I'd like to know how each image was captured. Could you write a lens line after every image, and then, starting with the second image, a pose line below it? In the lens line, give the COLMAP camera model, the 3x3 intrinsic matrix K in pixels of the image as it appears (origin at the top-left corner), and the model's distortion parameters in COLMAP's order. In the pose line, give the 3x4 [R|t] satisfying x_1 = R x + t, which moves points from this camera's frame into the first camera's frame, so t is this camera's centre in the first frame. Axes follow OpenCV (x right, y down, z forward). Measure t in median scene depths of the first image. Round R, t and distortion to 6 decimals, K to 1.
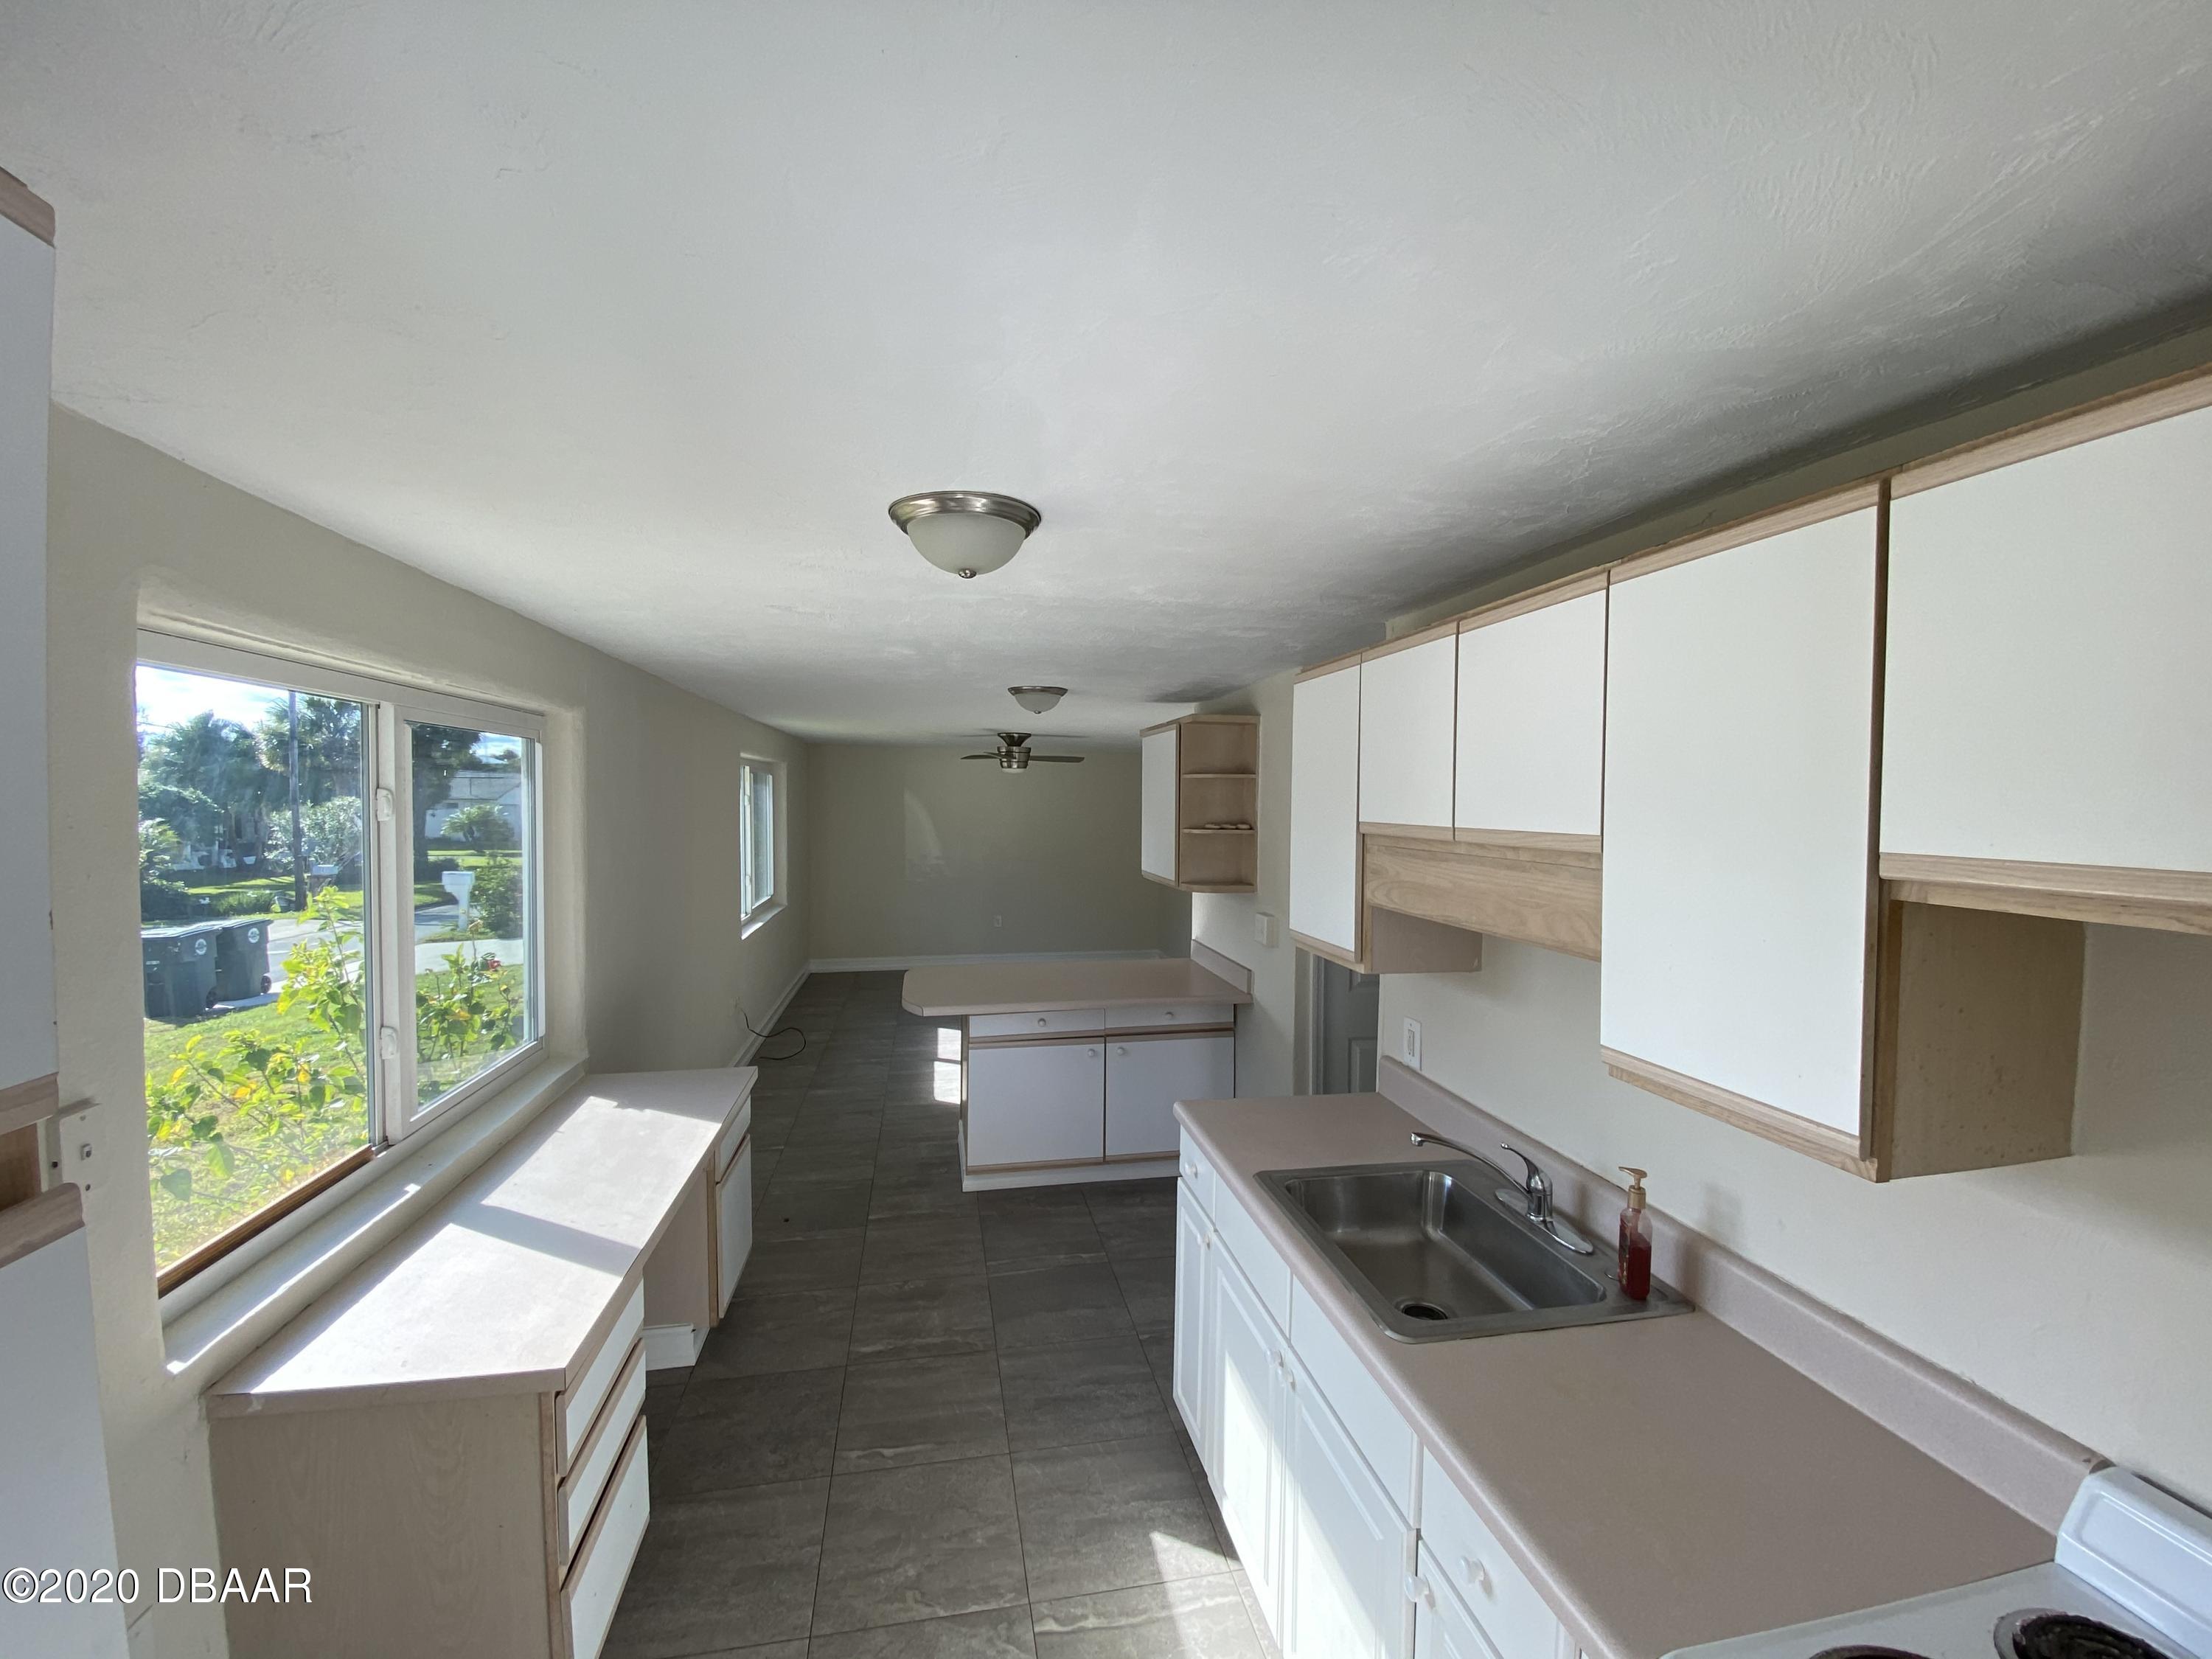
lens RADIAL K [[878.6, 0, 1106.0], [0, 878.6, 829.5], [0, 0, 1]] dist [0.050216, -0.039388]
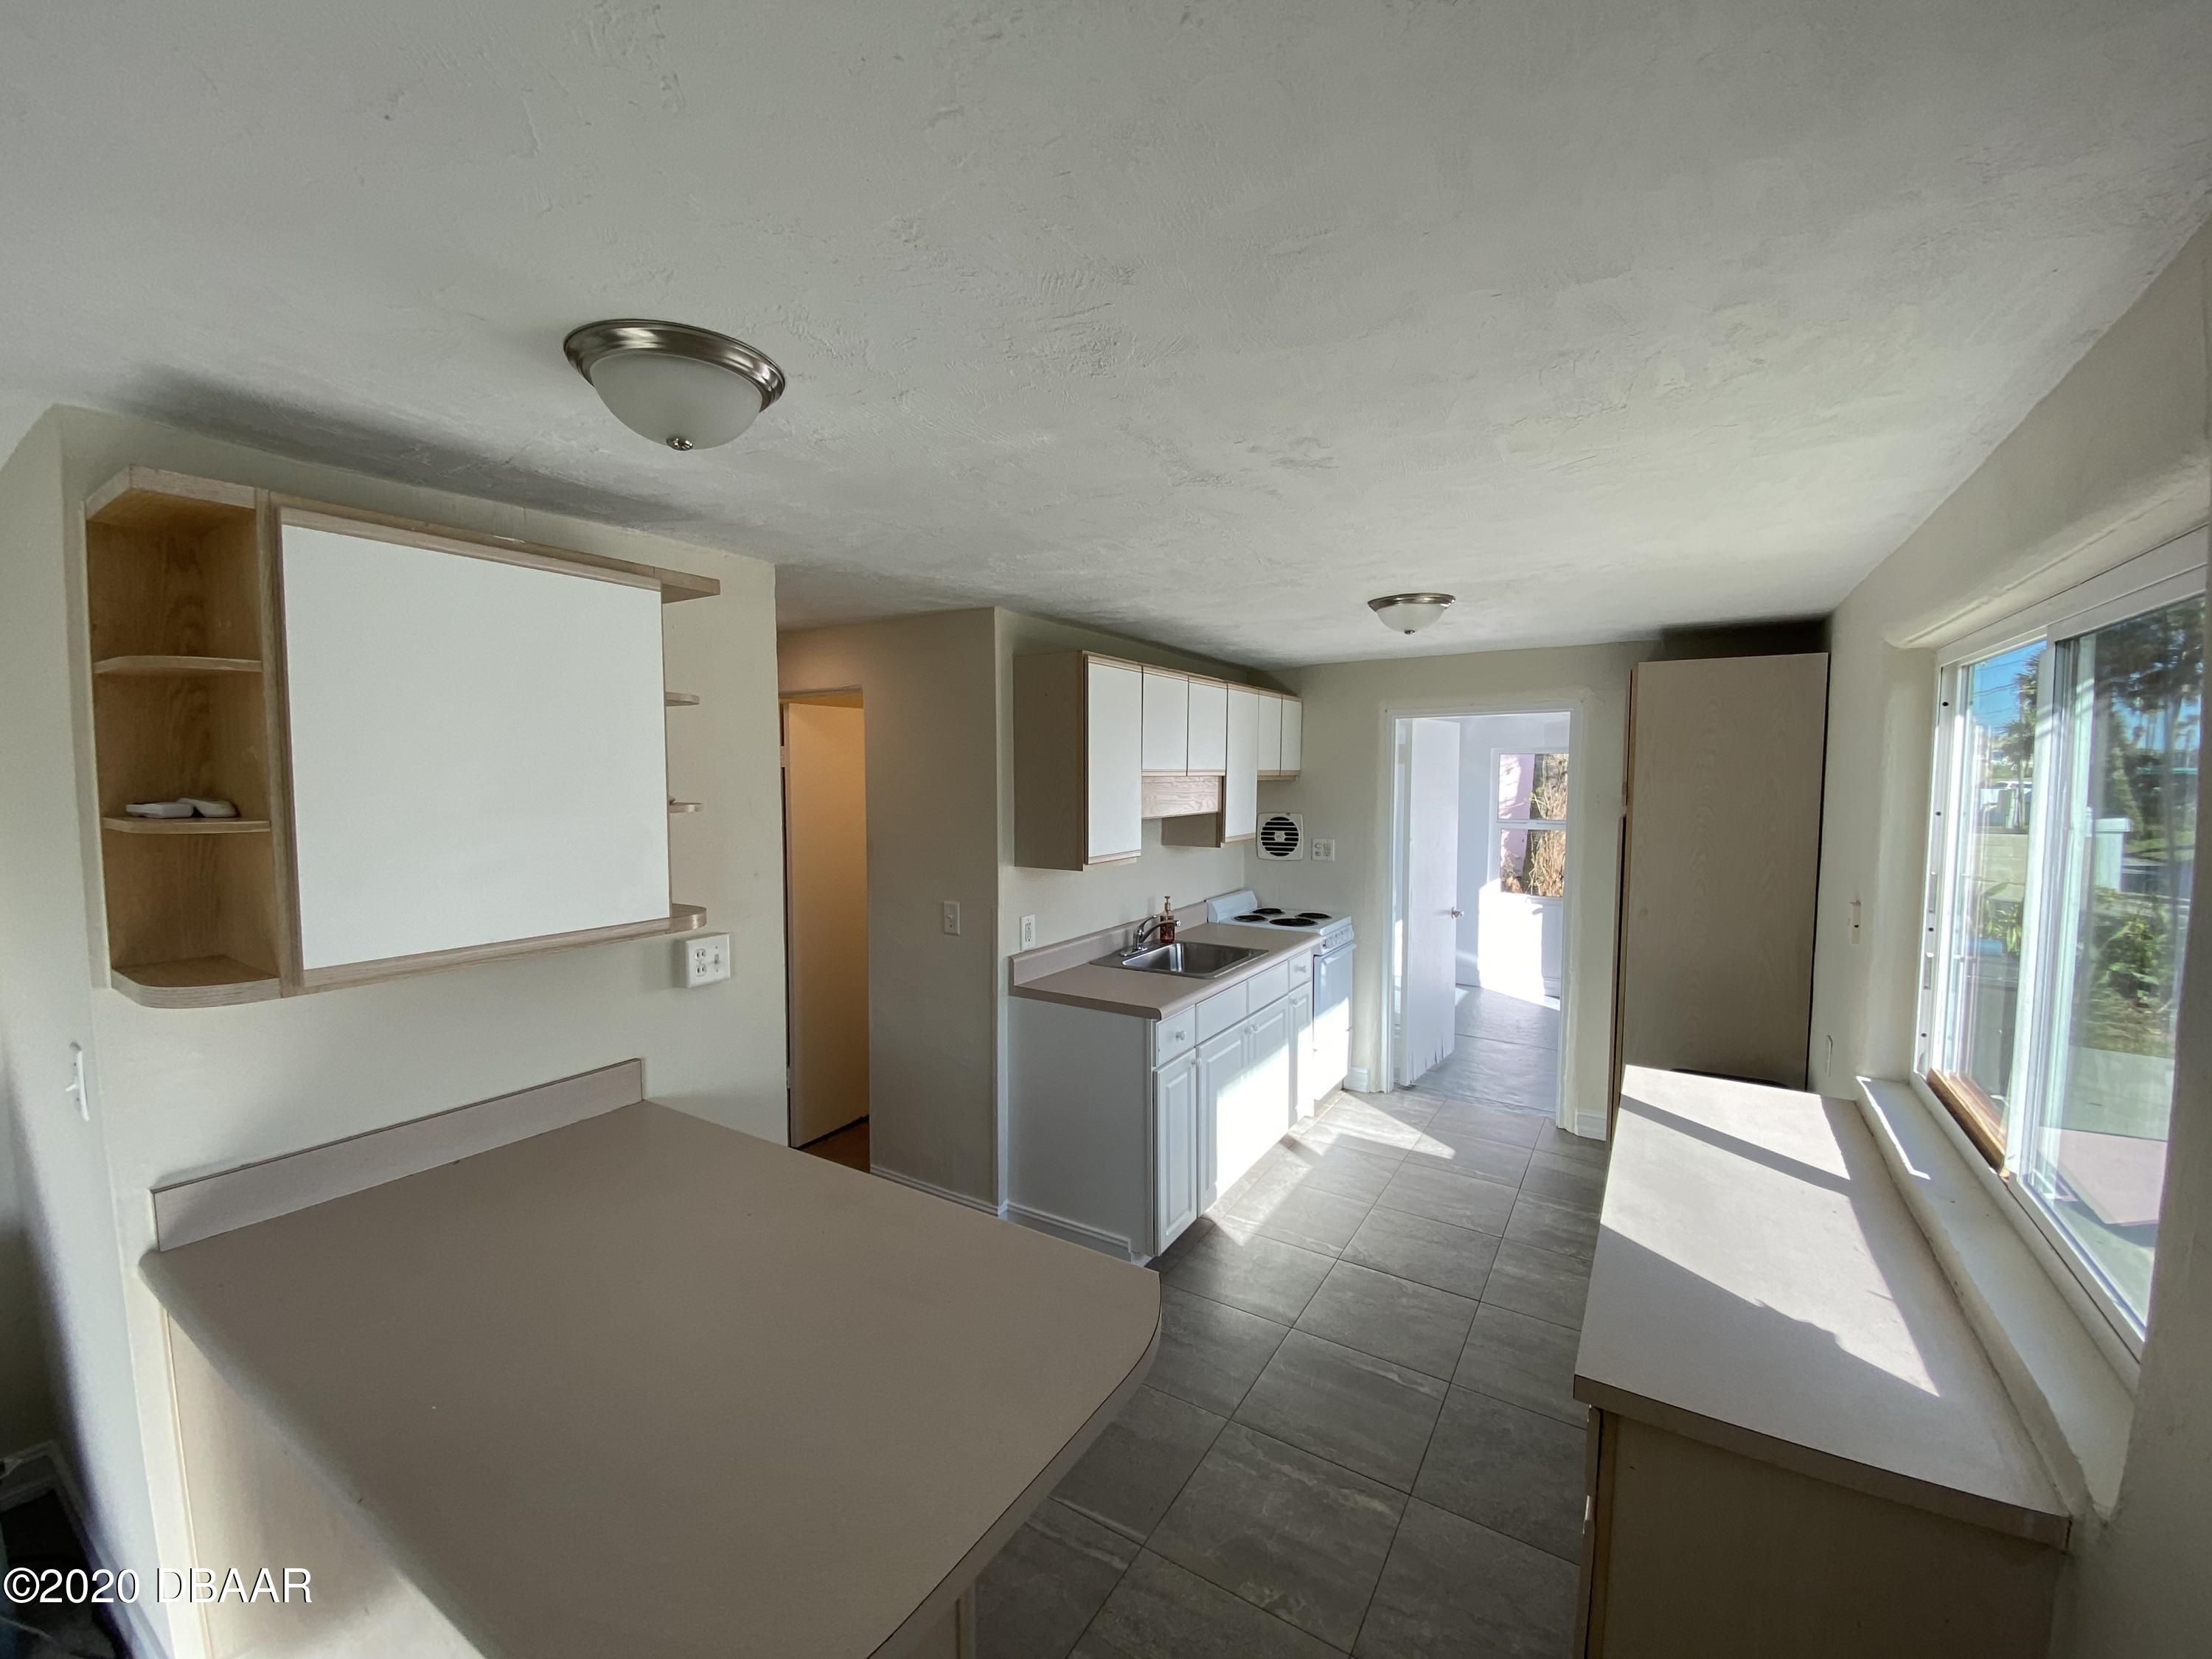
lens RADIAL K [[878.6, 0, 1106.0], [0, 878.6, 829.5], [0, 0, 1]] dist [0.050216, -0.039388]
pose [[-0.720264, -0.052315, 0.691725, -0.631695], [0.018820, 0.995312, 0.094871, -0.041356], [-0.693445, 0.081350, -0.715903, 1.764907]]
